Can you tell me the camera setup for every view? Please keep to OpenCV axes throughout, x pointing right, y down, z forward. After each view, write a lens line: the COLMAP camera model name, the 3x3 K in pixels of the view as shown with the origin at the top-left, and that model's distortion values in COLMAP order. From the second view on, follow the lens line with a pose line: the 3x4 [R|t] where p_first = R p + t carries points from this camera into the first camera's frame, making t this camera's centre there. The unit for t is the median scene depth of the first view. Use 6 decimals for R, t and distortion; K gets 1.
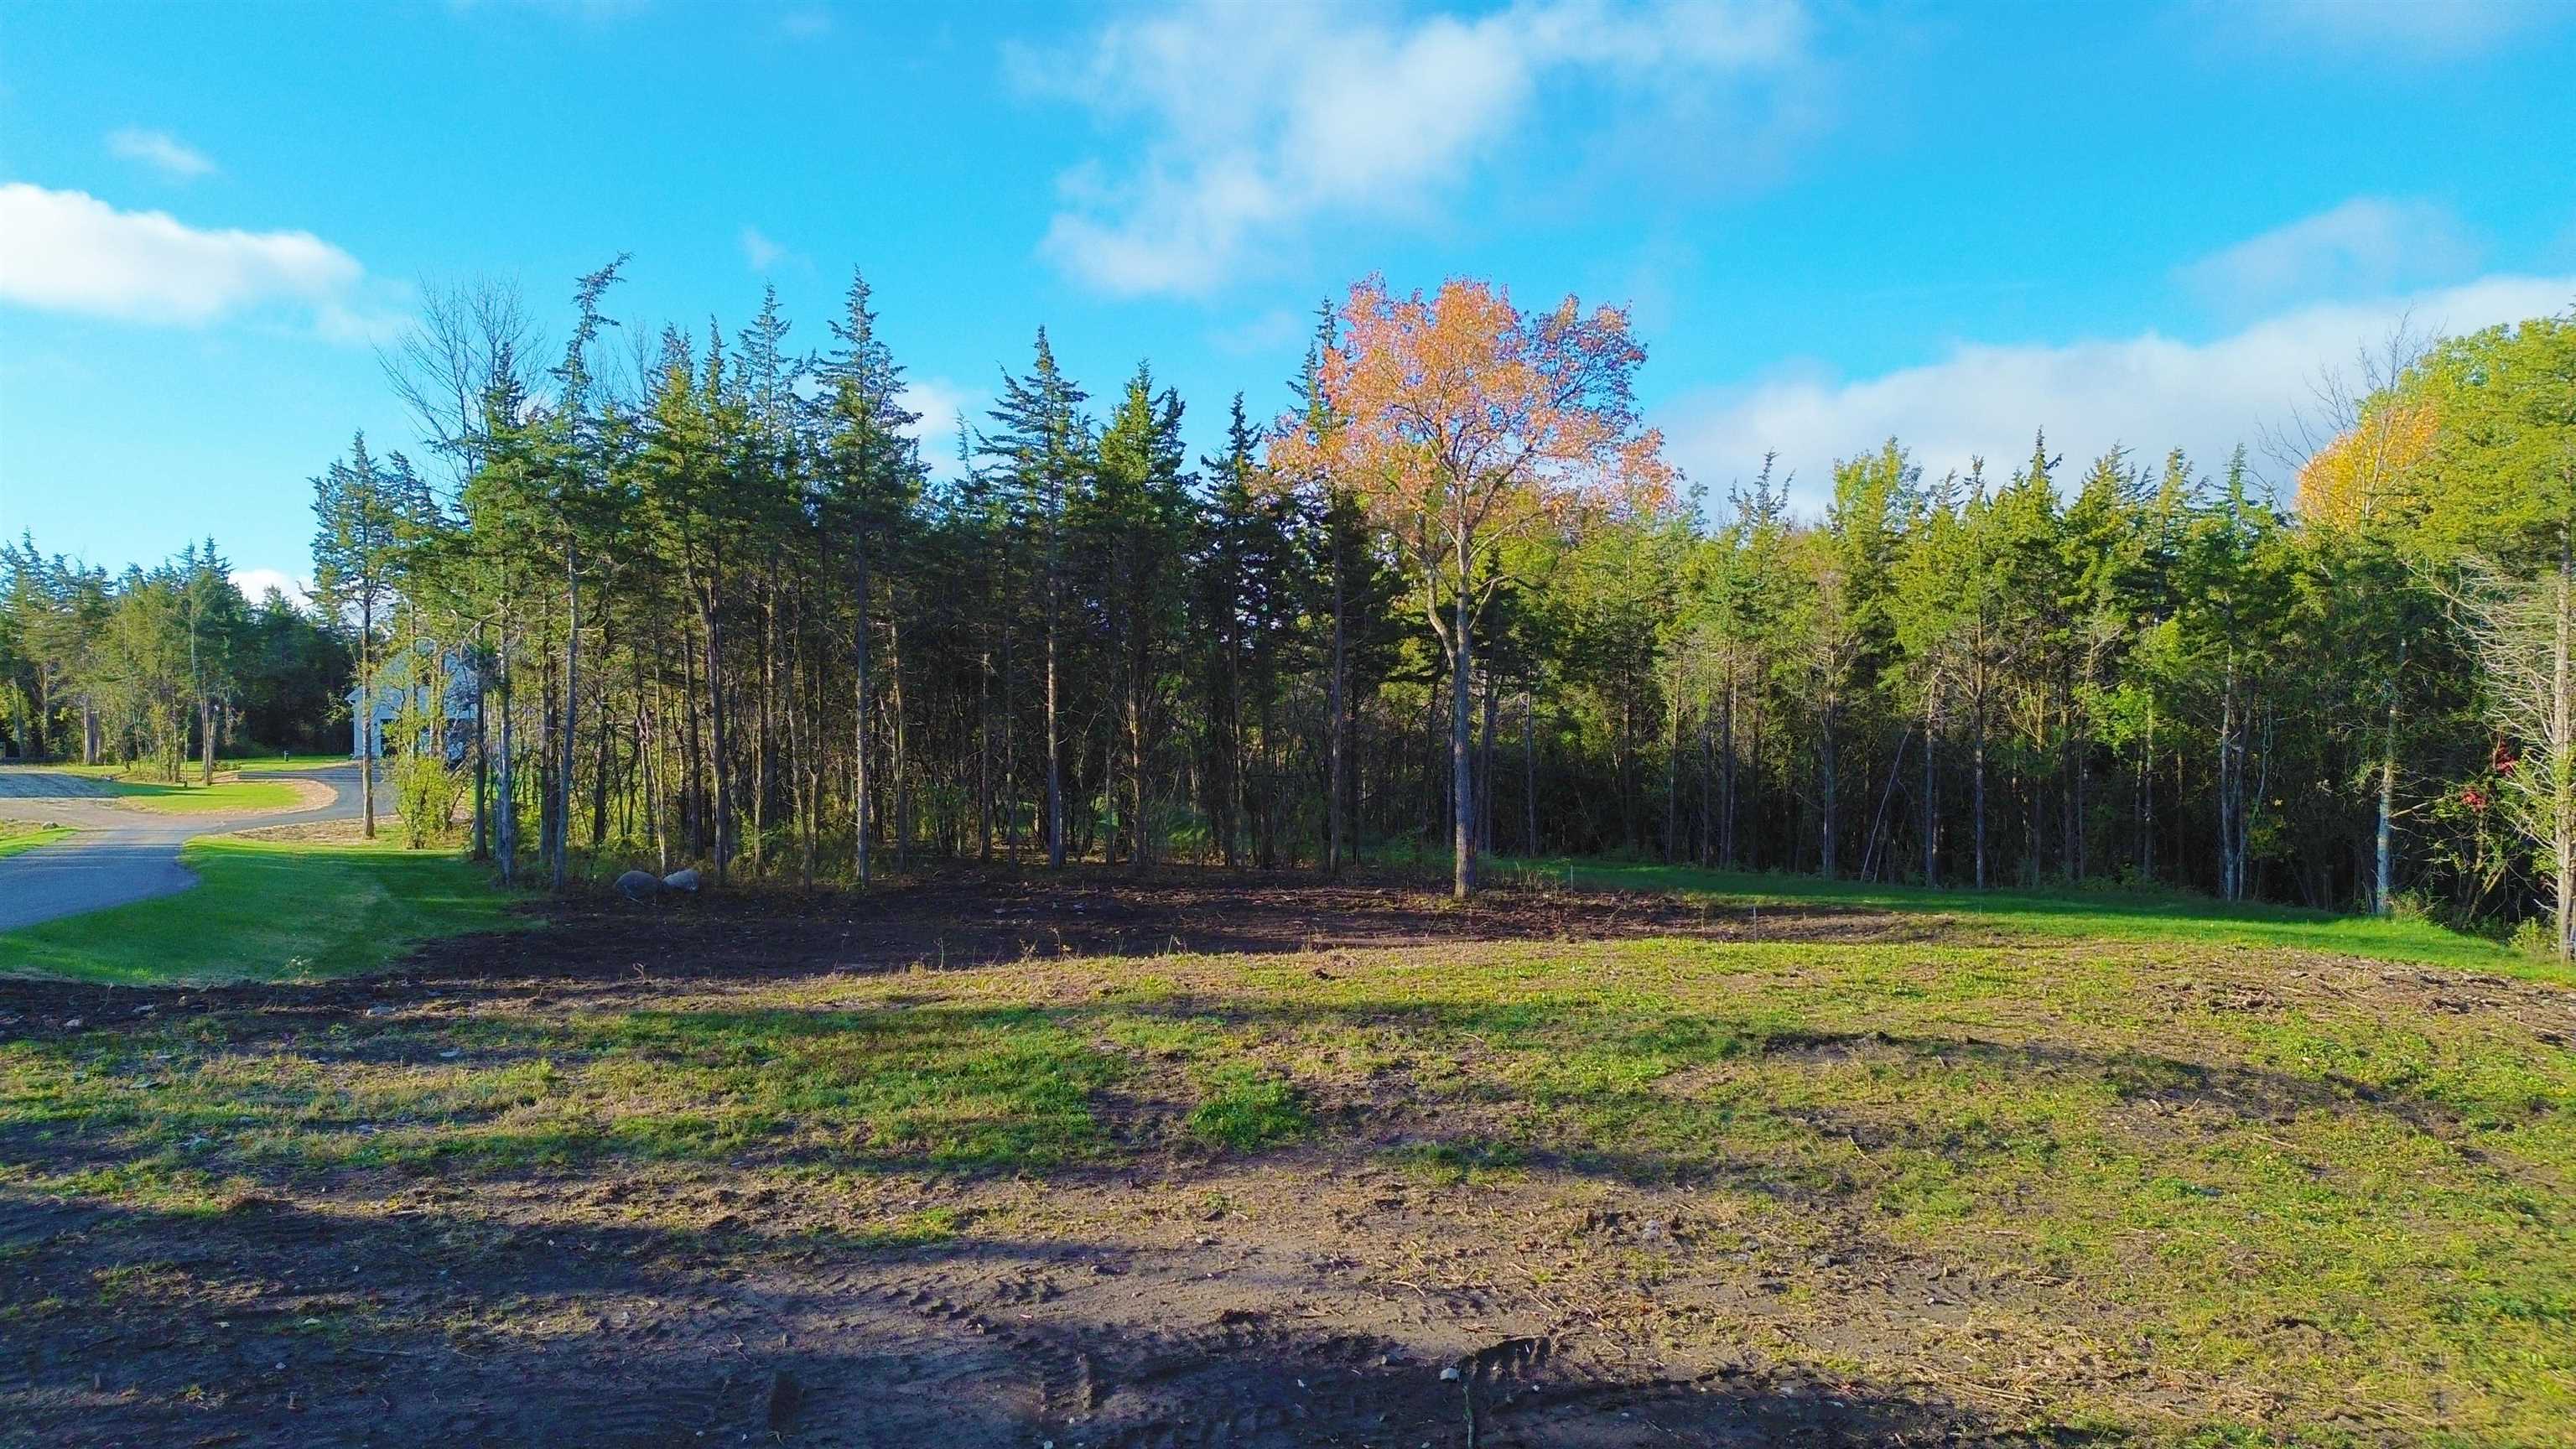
lens RADIAL K [[1789.1, 0, 1288.0], [0, 1789.1, 724.5], [0, 0, 1]] dist [0.101721, -0.124036]
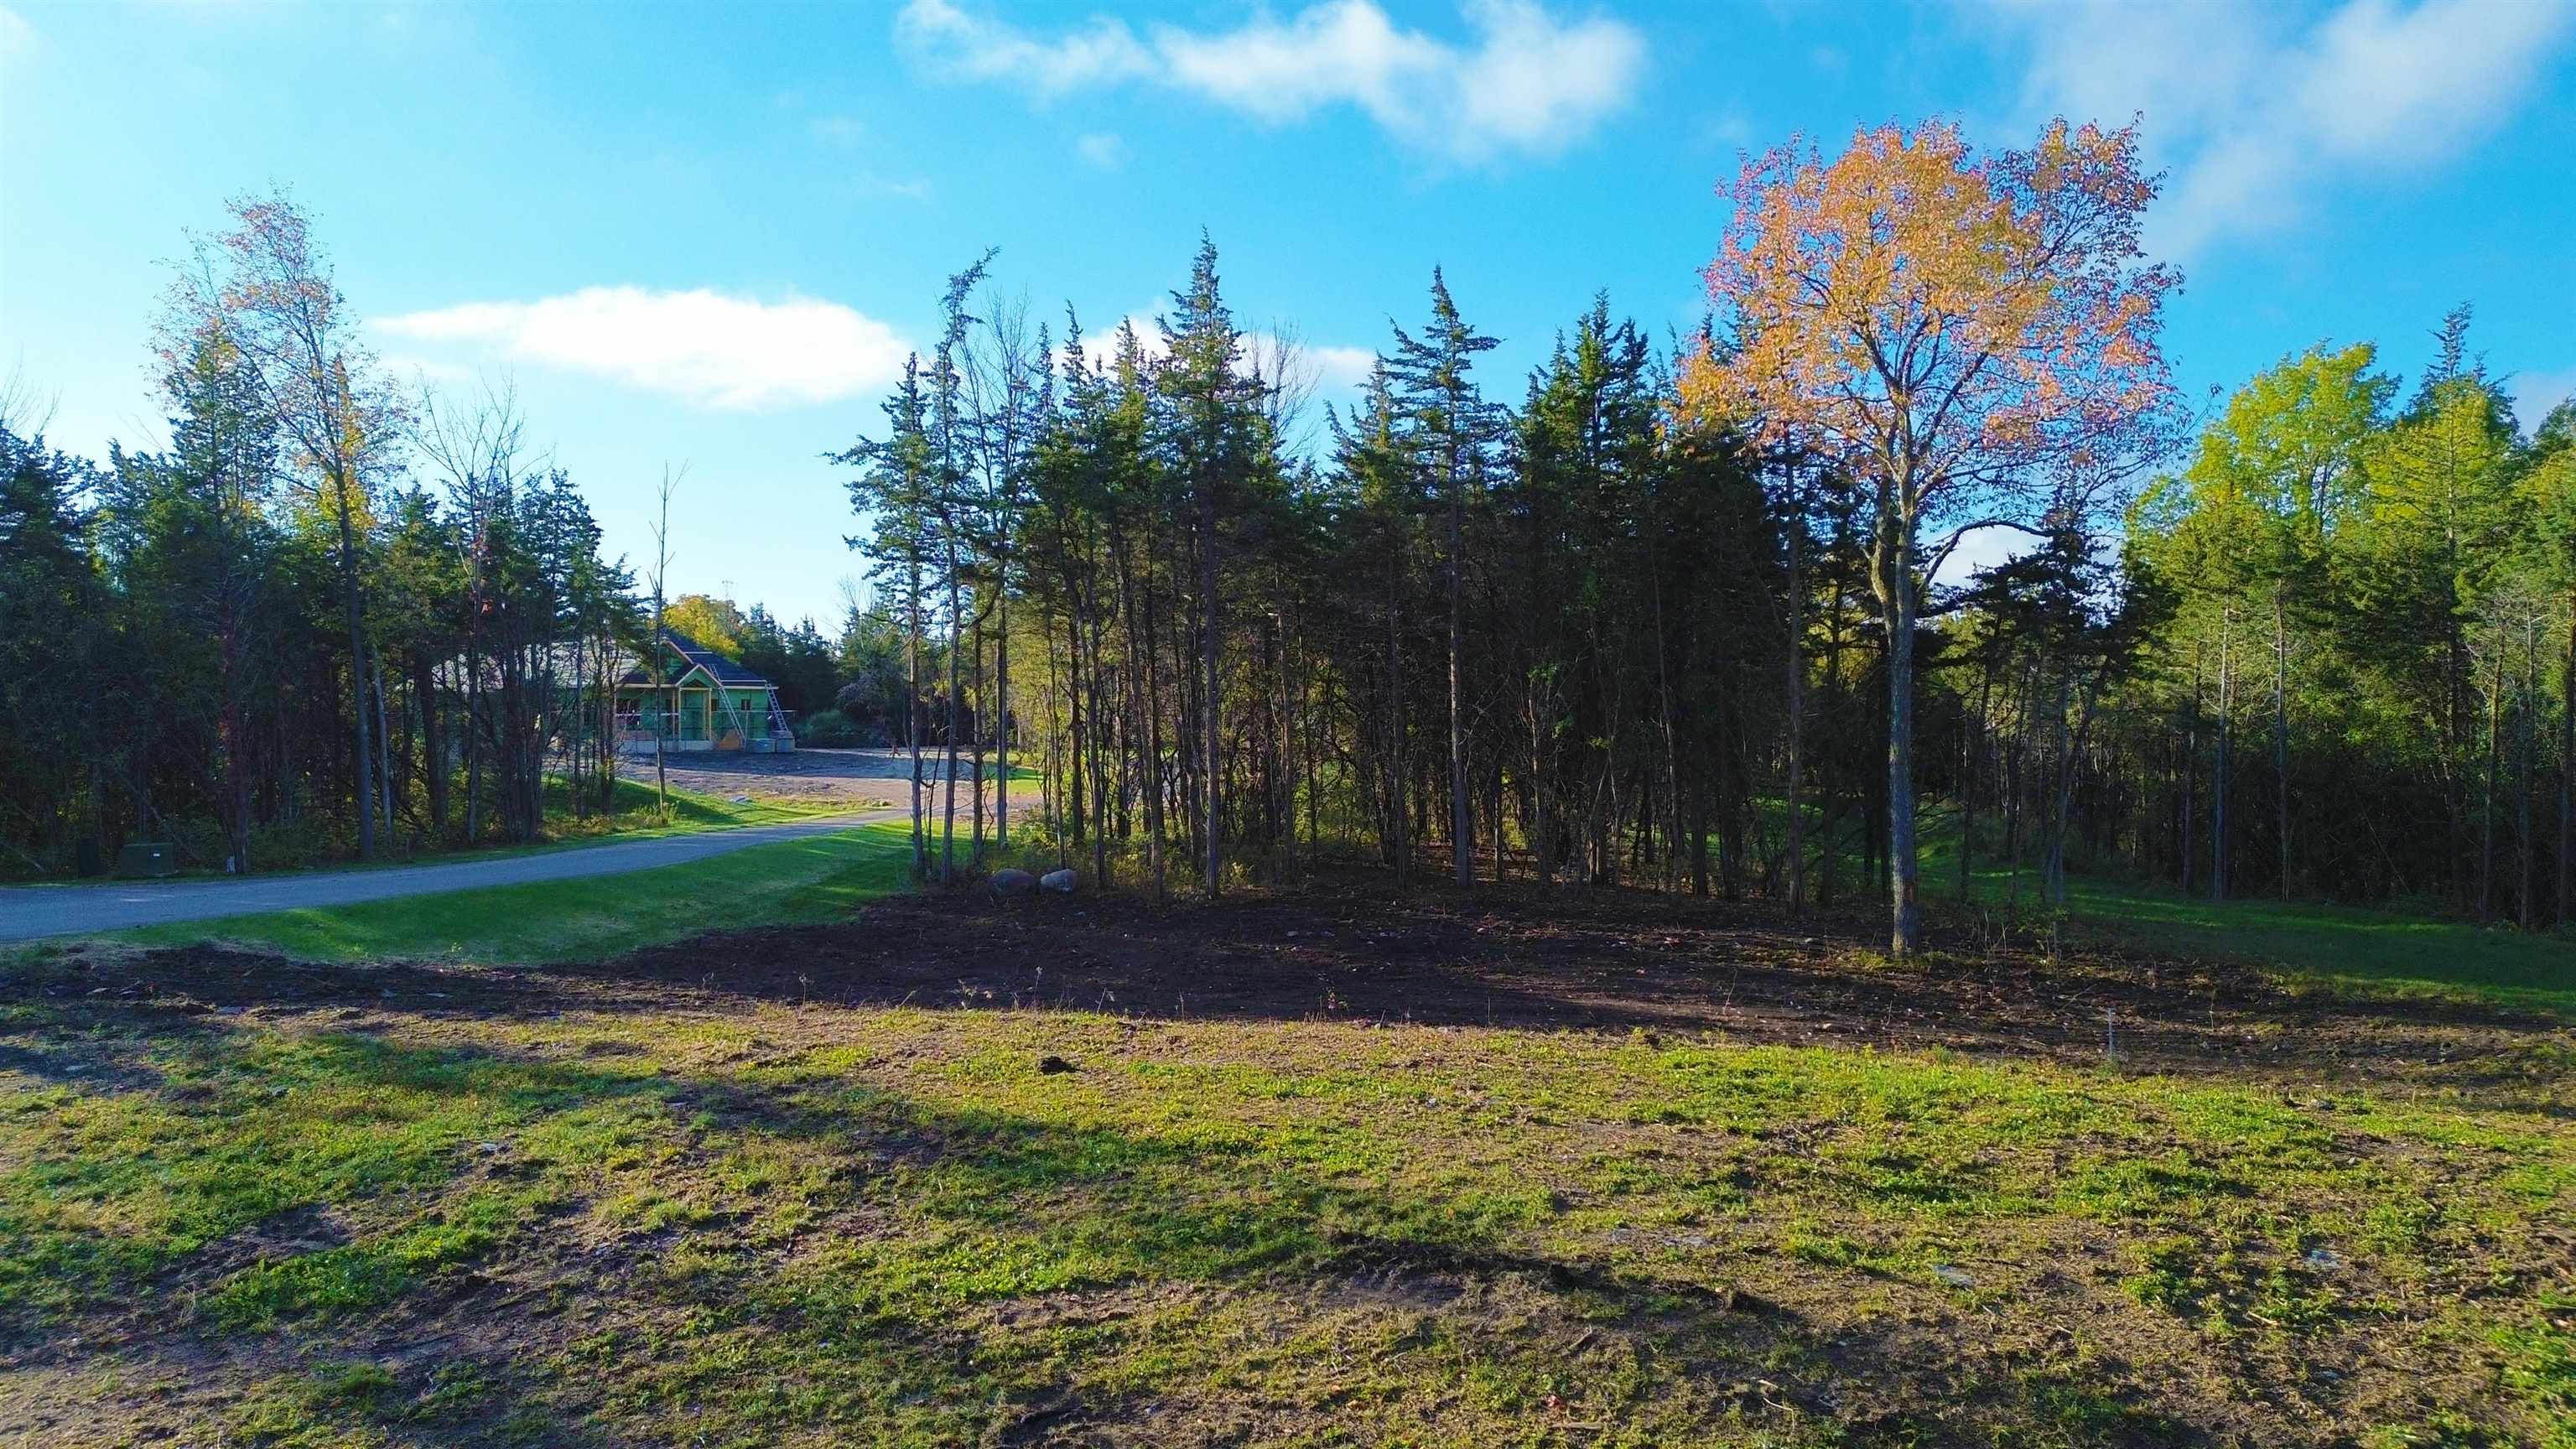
lens RADIAL K [[1789.1, 0, 1288.0], [0, 1789.1, 724.5], [0, 0, 1]] dist [0.101721, -0.124036]
pose [[0.857101, 0.001441, -0.515147, 0.250241], [0.001687, 0.999983, 0.005605, -0.003875], [0.515146, -0.005673, 0.857084, 0.208918]]
